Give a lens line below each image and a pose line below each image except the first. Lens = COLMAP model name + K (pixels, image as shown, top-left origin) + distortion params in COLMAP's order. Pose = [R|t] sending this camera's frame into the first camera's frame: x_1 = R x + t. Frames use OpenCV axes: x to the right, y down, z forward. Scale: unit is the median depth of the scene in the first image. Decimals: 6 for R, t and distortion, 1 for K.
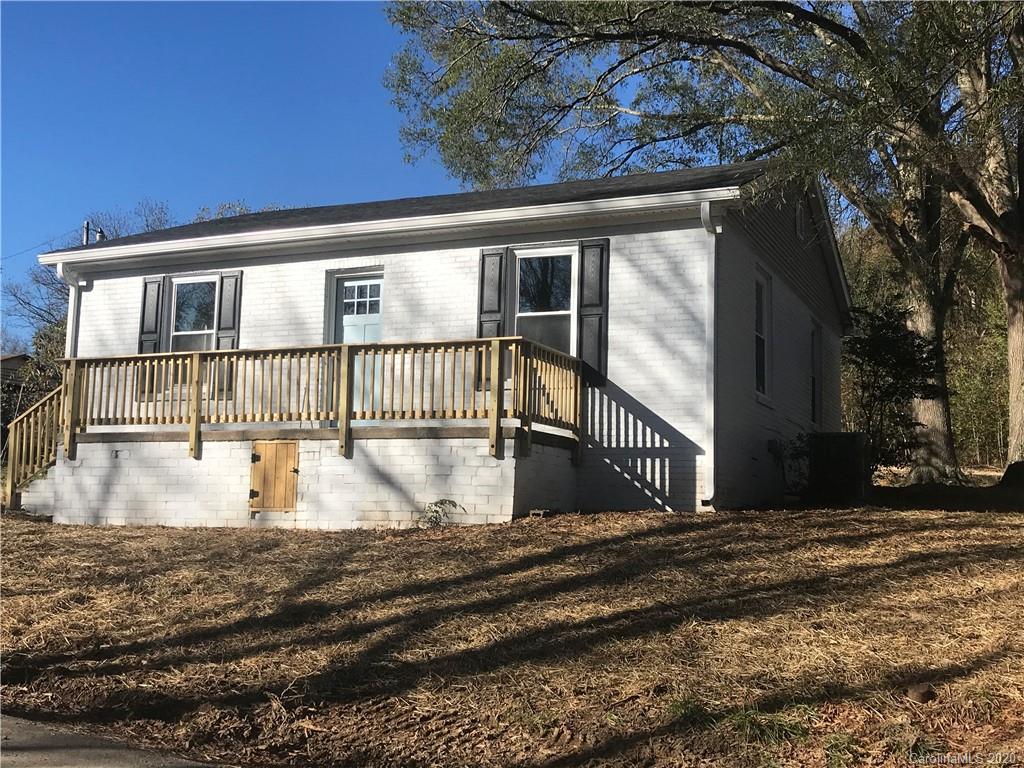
lens RADIAL K [[1152.2, 0, 512.0], [0, 1152.2, 384.0], [0, 0, 1]] dist [0.175293, -0.536749]
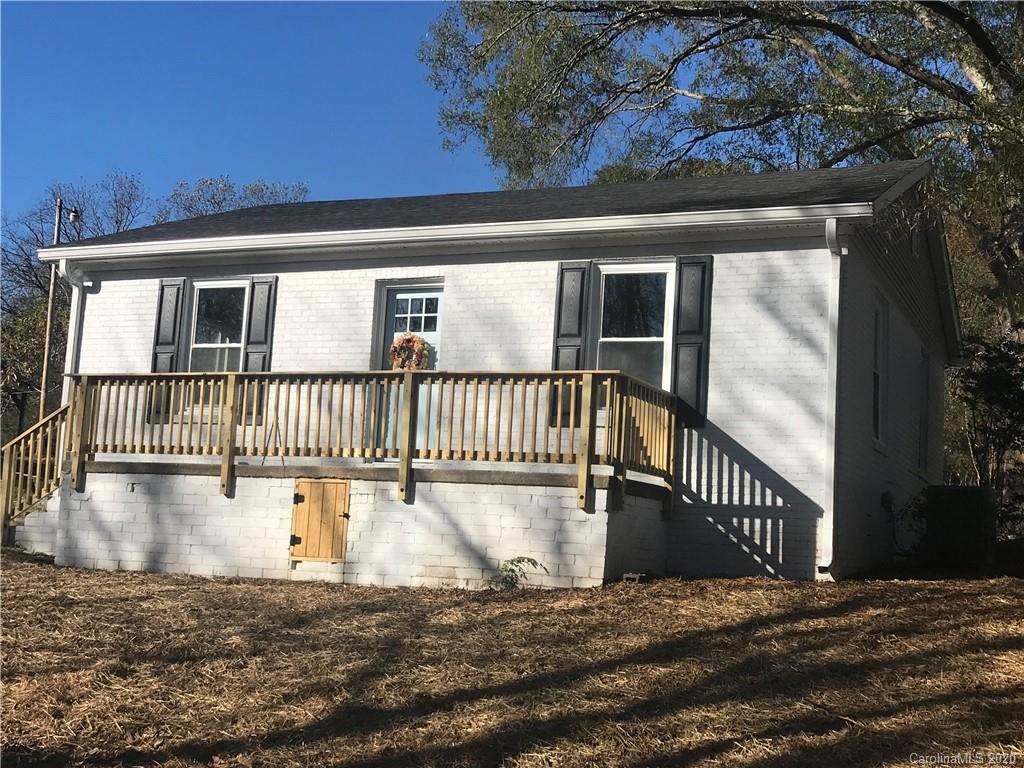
lens RADIAL K [[1309.1, 0, 512.0], [0, 1309.1, 384.0], [0, 0, 1]] dist [0.217803, -0.804143]
pose [[0.999496, 0.031743, -0.000343, -0.059247], [-0.031744, 0.999486, -0.004426, -0.020329], [0.000203, 0.004435, 0.999990, 0.018130]]
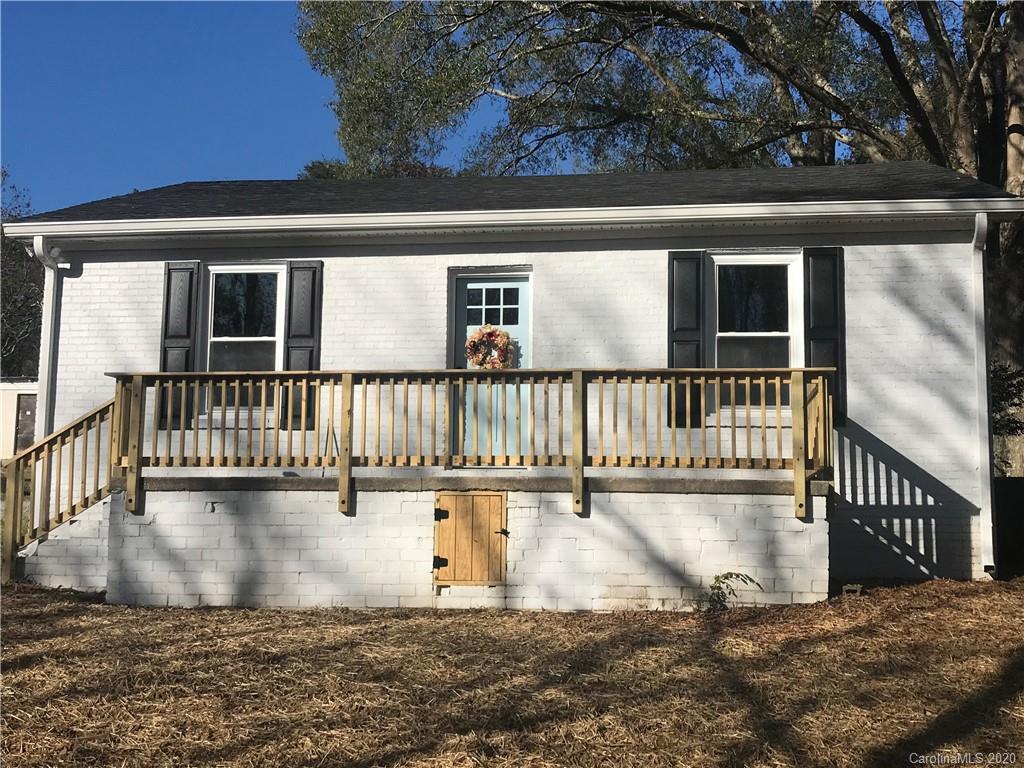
lens RADIAL K [[1230.8, 0, 512.0], [0, 1230.8, 384.0], [0, 0, 1]] dist [0.205627, -0.789170]
pose [[0.959154, 0.024366, 0.281833, -0.373204], [-0.024001, 0.999701, -0.004749, -0.017127], [-0.281865, -0.002209, 0.959452, 0.197023]]
